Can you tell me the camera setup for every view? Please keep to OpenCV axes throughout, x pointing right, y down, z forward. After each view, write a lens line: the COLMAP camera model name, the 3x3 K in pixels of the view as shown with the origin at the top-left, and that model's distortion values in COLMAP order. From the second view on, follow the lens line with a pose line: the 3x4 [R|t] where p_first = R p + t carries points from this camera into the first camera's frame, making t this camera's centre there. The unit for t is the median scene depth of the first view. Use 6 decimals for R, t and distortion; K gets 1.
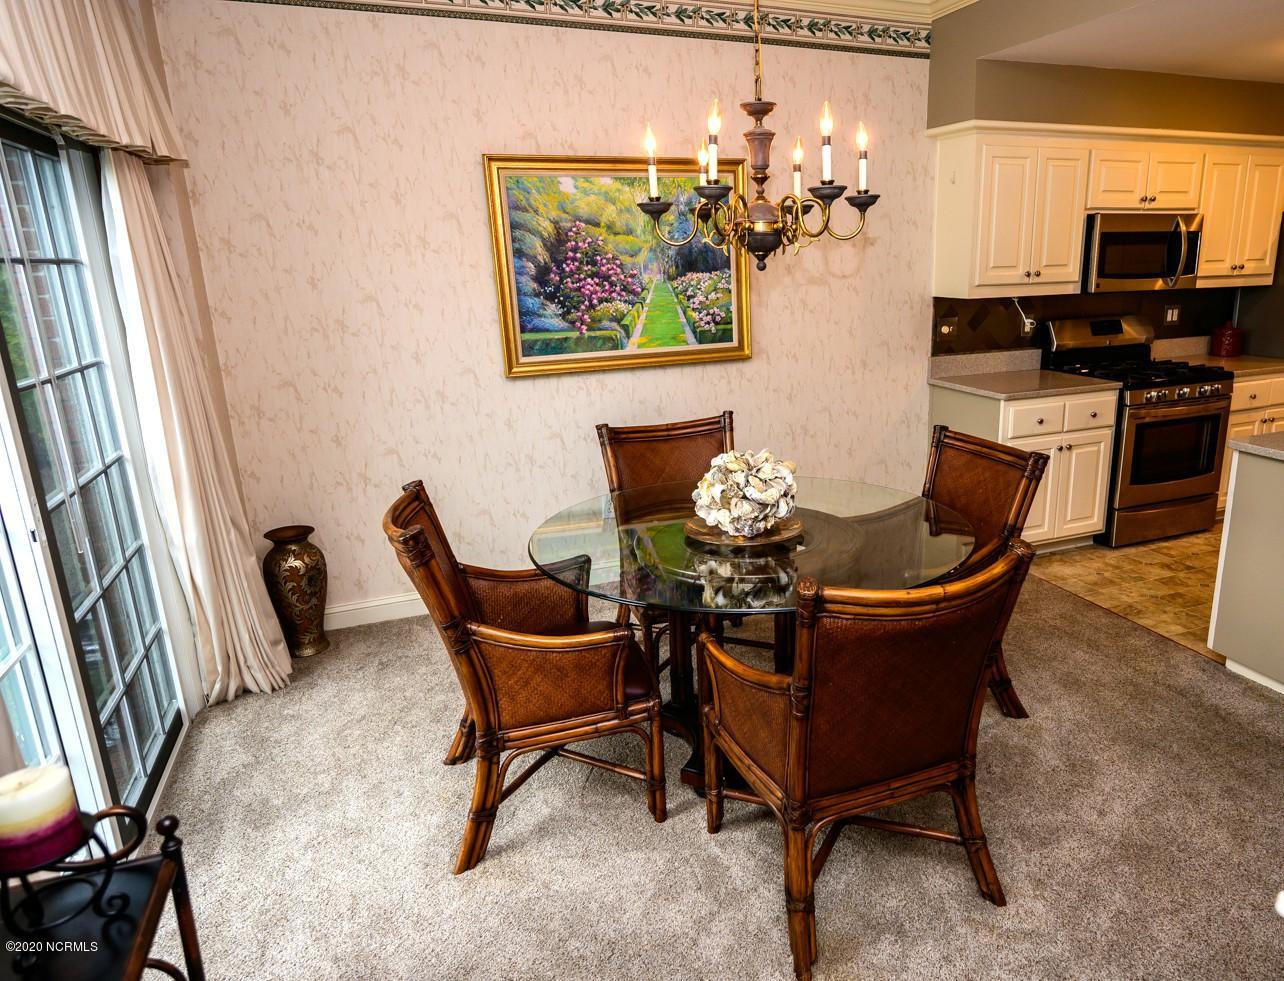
lens RADIAL K [[855.3, 0, 749.3], [0, 855.3, 496.8], [0, 0, 1]] dist [-0.002143, 0.003386]
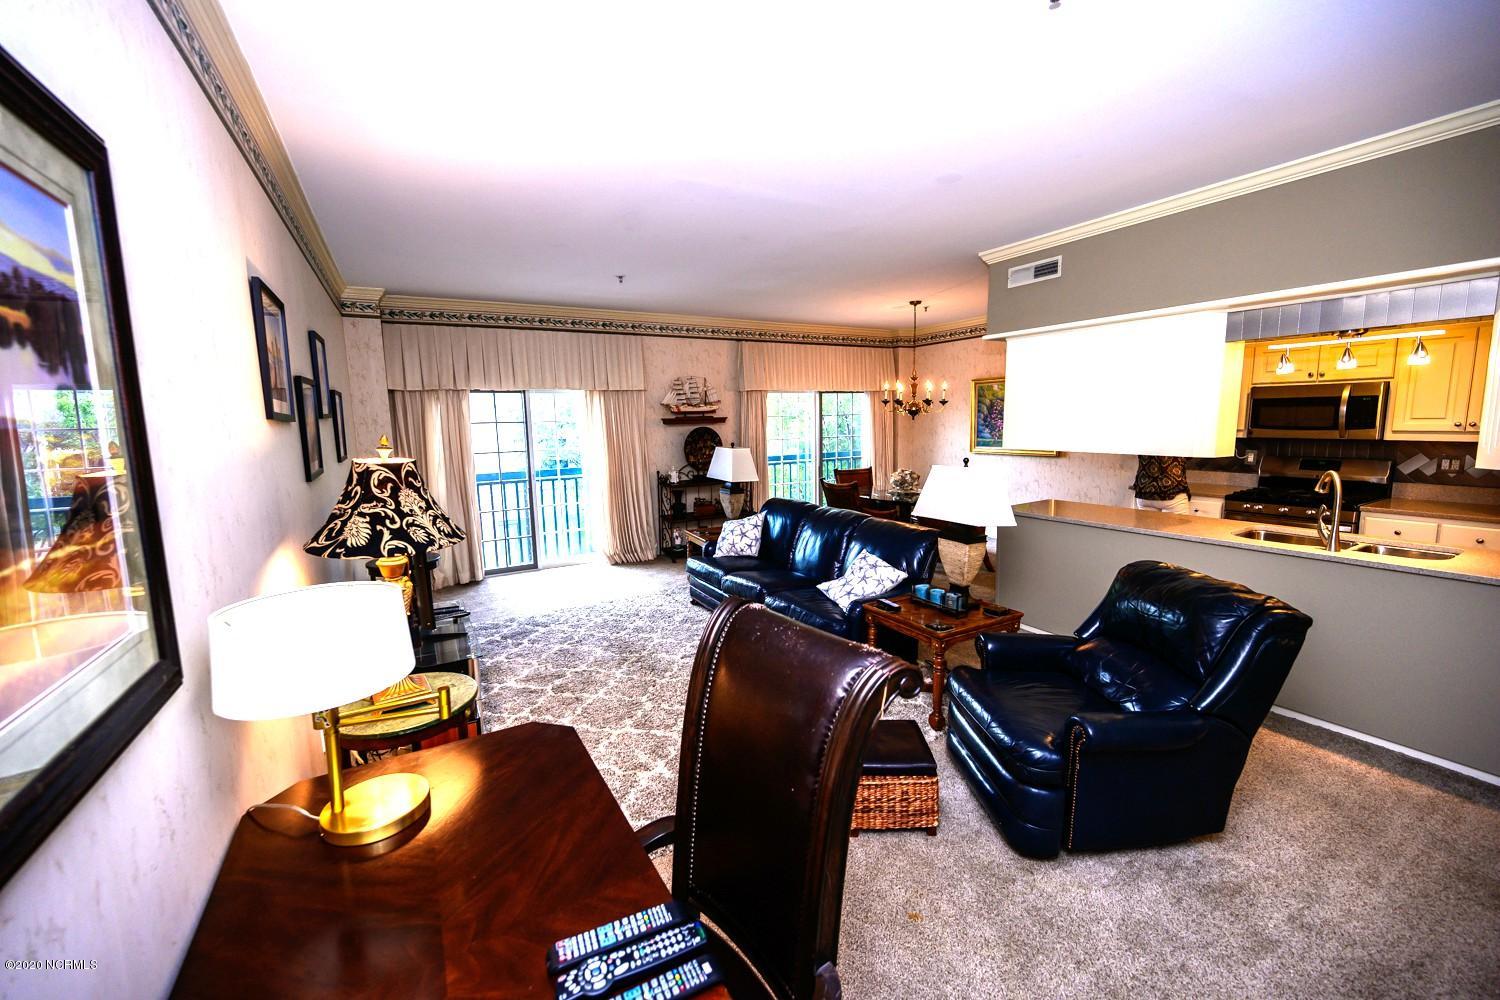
lens RADIAL K [[593.9, 0, 737.0], [0, 593.9, 495.6], [0, 0, 1]] dist [0.001889, -0.000374]
pose [[0.097314, 0.149923, -0.983897, 1.408240], [-0.249520, 0.960691, 0.121707, -0.042010], [0.963467, 0.233659, 0.130898, 0.011045]]
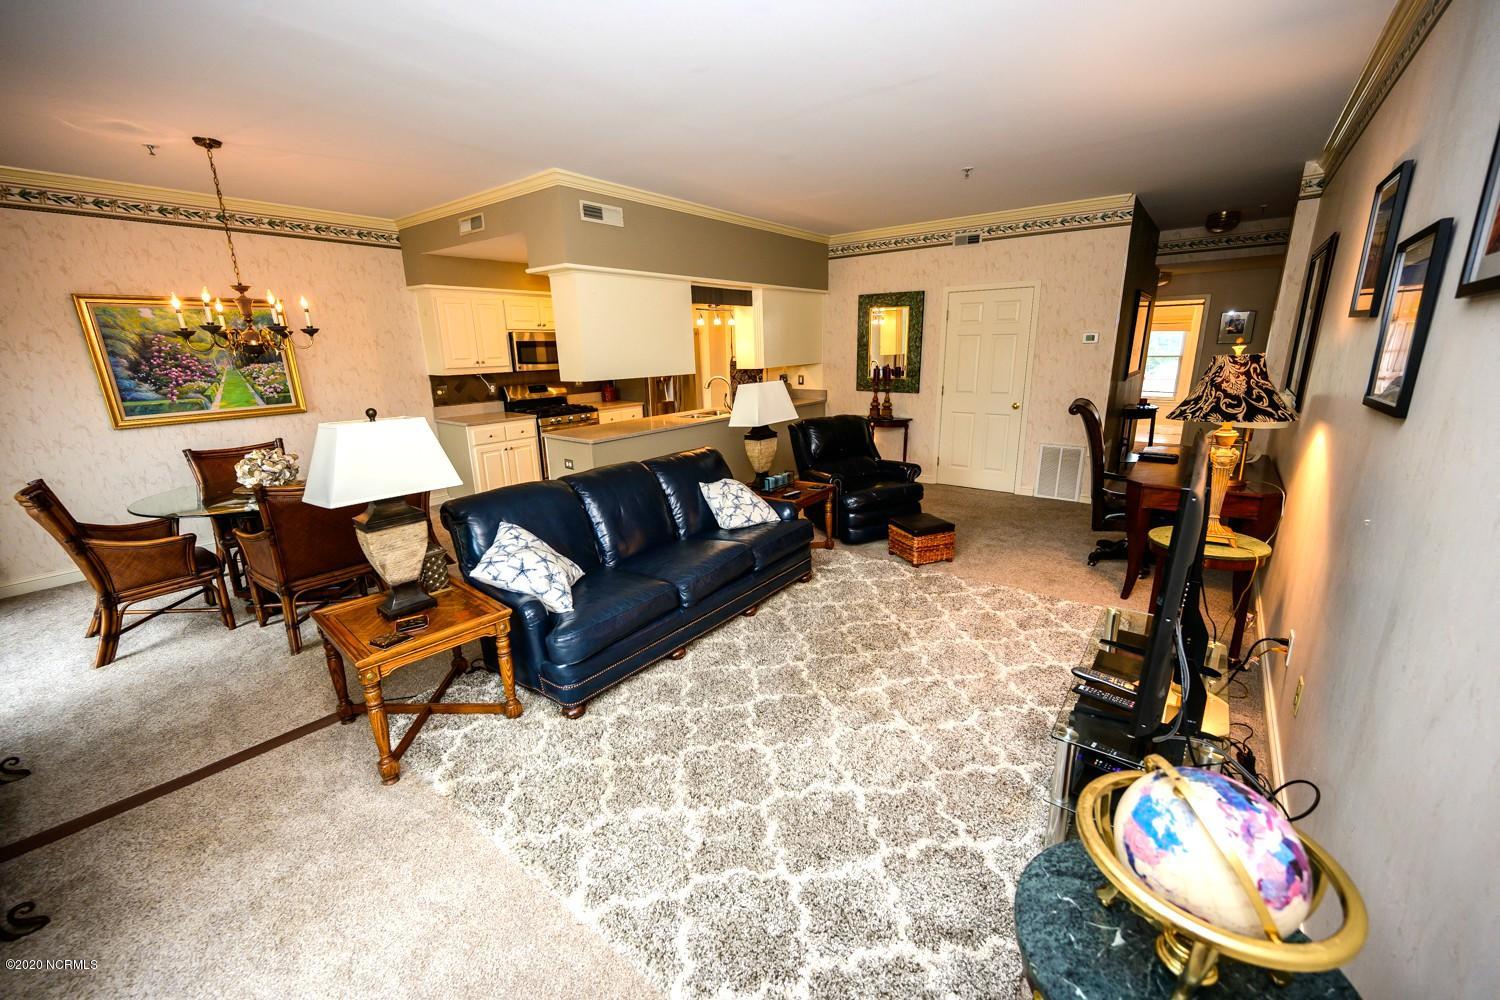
lens RADIAL K [[593.9, 0, 748.9], [0, 593.9, 504.7], [0, 0, 1]] dist [0.001889, -0.000374]
pose [[0.876850, -0.123006, 0.464762, 0.199182], [0.130947, 0.991271, 0.015301, 0.123270], [-0.462587, 0.047443, 0.885303, -0.477064]]
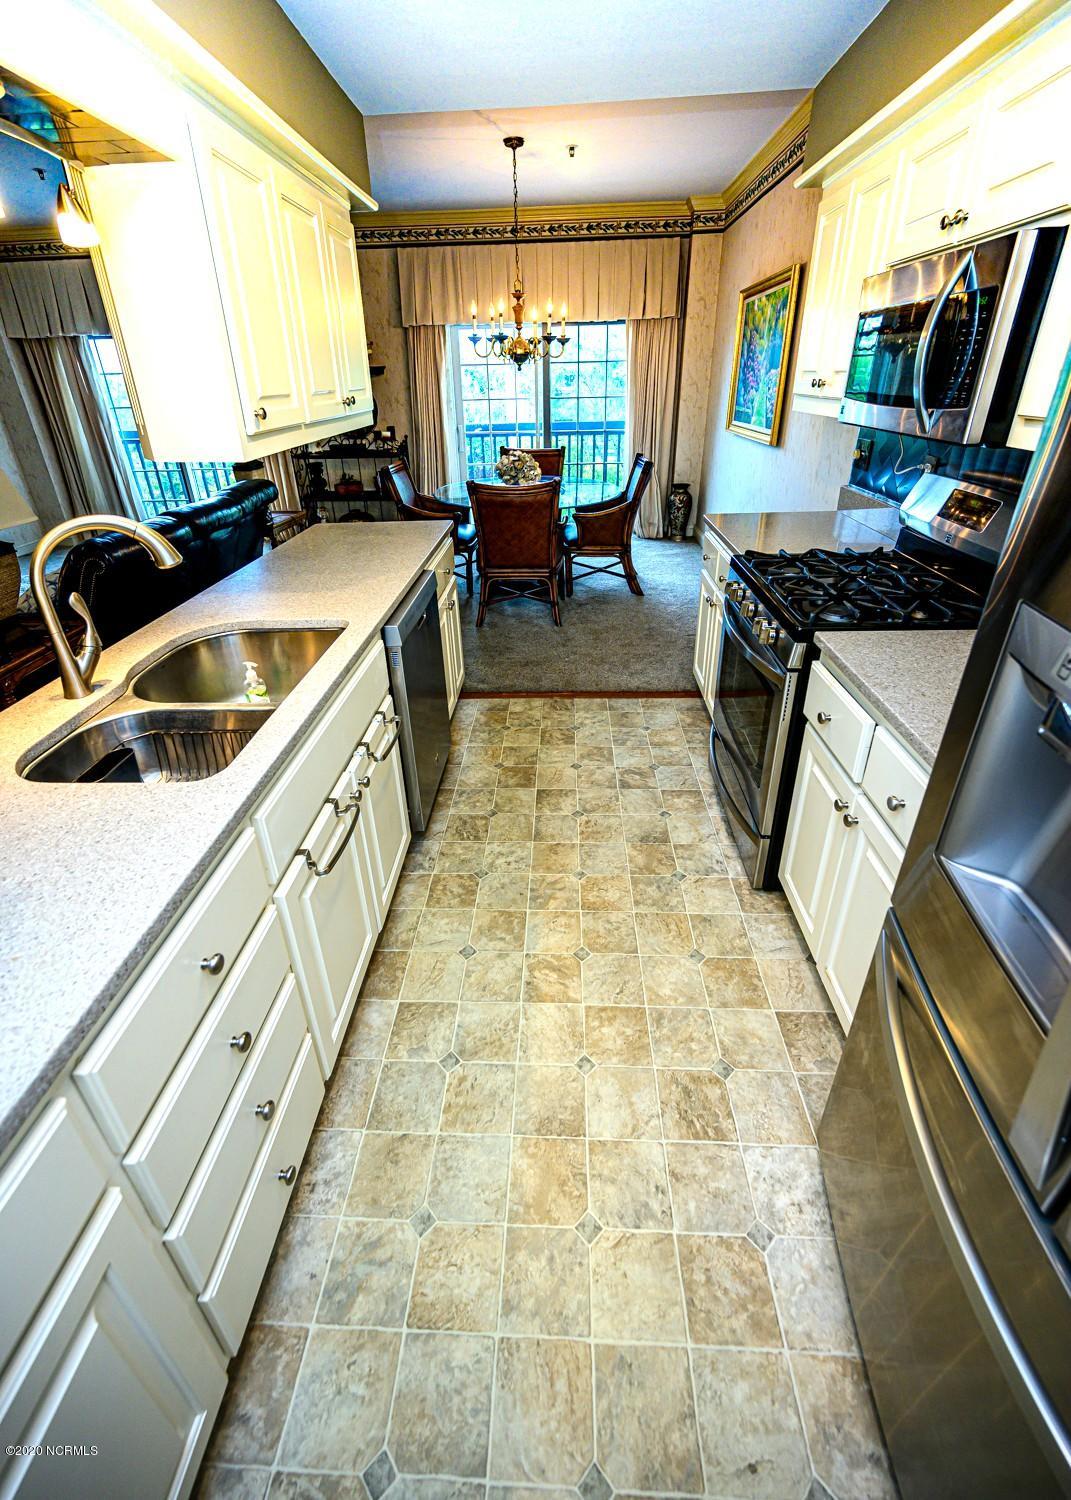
lens RADIAL K [[638.5, 0, 534.5], [0, 638.5, 695.3], [0, 0, 1]] dist [0.003731, -0.000367]
pose [[-0.437103, 0.431183, -0.789318, 0.993530], [-0.214991, 0.802063, 0.557202, -0.301841], [0.873338, 0.413251, -0.257884, 1.048414]]
